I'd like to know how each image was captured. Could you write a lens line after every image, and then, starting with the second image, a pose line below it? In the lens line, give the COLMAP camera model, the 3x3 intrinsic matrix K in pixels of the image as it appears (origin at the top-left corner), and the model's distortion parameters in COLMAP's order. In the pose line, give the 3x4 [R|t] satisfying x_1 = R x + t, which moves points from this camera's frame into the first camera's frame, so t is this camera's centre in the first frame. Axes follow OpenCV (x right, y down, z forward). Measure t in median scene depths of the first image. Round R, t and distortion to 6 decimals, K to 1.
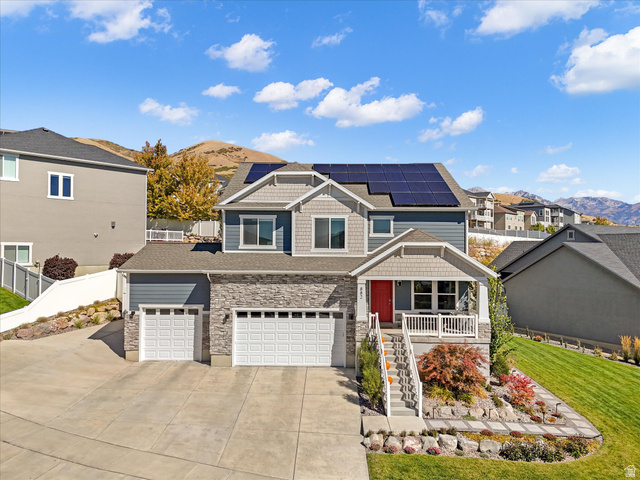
lens RADIAL K [[469.0, 0, 320.7], [0, 469.0, 238.0], [0, 0, 1]] dist [0.074040, -0.069338]
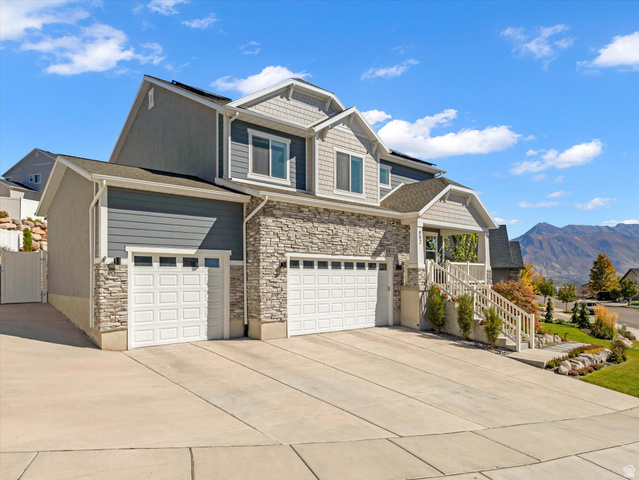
lens RADIAL K [[434.4, 0, 320.8], [0, 434.4, 275.9], [0, 0, 1]] dist [-0.007313, -0.003251]
pose [[0.741143, -0.004147, 0.671334, -0.555471], [-0.011531, 0.999755, 0.018905, 0.163124], [-0.671248, -0.021753, 0.740913, 0.481008]]
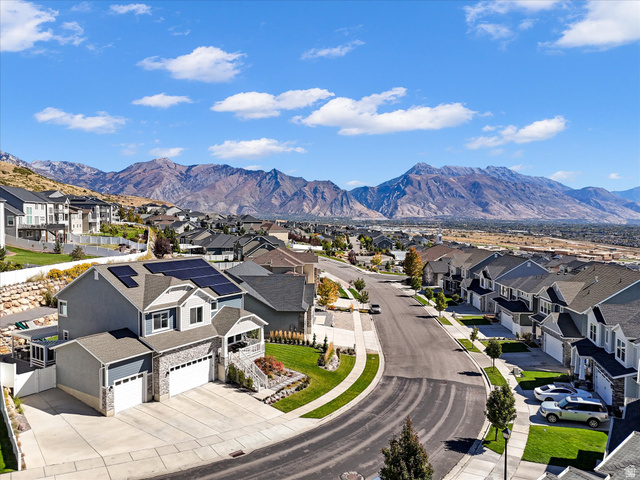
lens RADIAL K [[469.0, 0, 320.7], [0, 469.0, 238.0], [0, 0, 1]] dist [0.074040, -0.069338]
pose [[0.539821, -0.040840, 0.840788, -1.368955], [-0.022182, 0.997785, 0.062707, -0.475323], [-0.841487, -0.052501, 0.537720, -0.466144]]
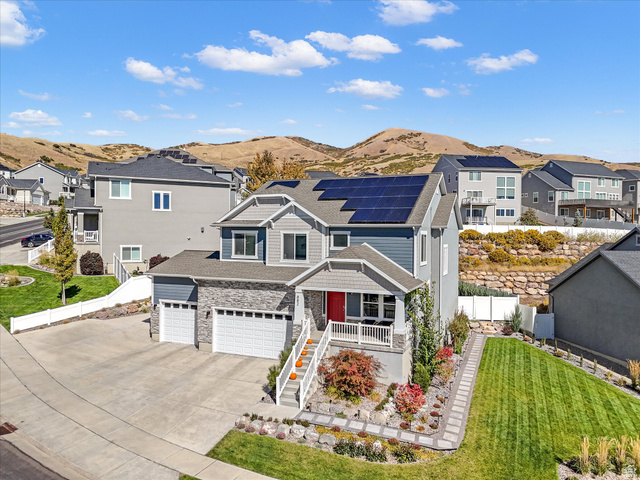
lens RADIAL K [[469.0, 0, 320.7], [0, 469.0, 238.0], [0, 0, 1]] dist [0.074040, -0.069338]
pose [[0.927612, 0.004982, -0.373512, 0.535034], [0.006035, 0.999581, 0.028322, -0.066893], [0.373497, -0.028526, 0.927193, -0.057887]]
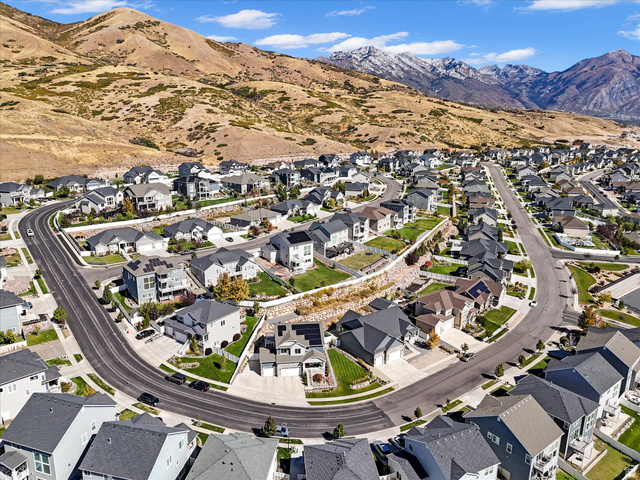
lens RADIAL K [[469.0, 0, 320.7], [0, 469.0, 238.0], [0, 0, 1]] dist [0.074040, -0.069338]
pose [[0.988514, -0.031712, 0.147767, -0.488727], [-0.009573, 0.962635, 0.270632, -2.791665], [-0.150828, -0.268938, 0.951275, -3.908552]]
